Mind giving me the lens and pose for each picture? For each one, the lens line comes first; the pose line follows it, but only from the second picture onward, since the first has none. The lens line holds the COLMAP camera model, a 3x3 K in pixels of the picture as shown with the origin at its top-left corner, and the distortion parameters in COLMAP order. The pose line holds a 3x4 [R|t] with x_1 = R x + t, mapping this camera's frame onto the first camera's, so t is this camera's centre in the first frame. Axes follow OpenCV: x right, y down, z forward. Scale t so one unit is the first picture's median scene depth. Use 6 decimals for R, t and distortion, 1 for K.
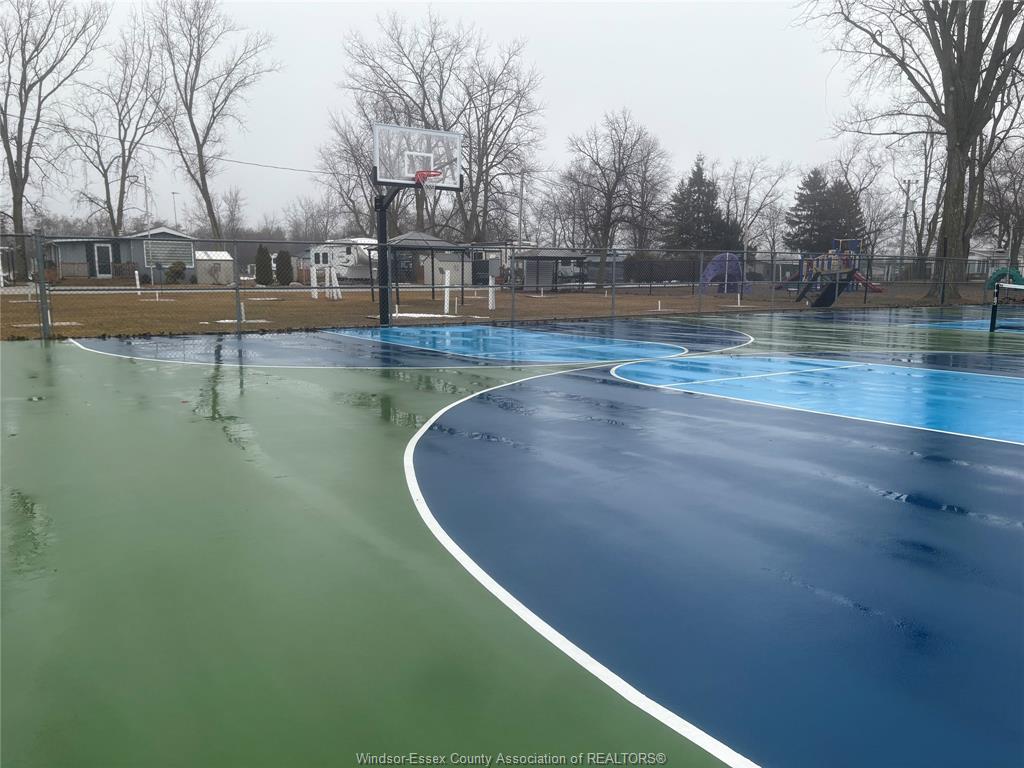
lens RADIAL K [[778.0, 0, 522.0], [0, 778.0, 399.1], [0, 0, 1]] dist [0.039534, 0.002061]
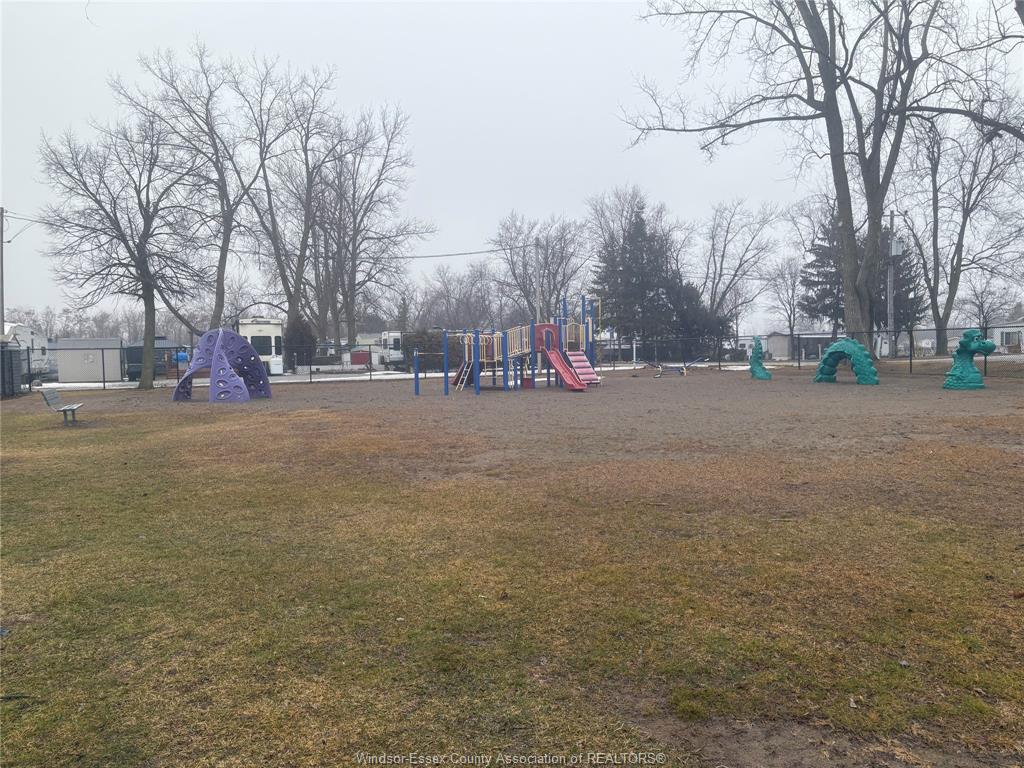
lens RADIAL K [[778.0, 0, 505.5], [0, 778.0, 389.8], [0, 0, 1]] dist [0.039534, 0.002061]
pose [[0.970706, -0.012600, -0.239939, 0.325920], [-0.014655, 0.993660, -0.111469, -0.047451], [0.239822, 0.111720, 0.964367, 0.289817]]
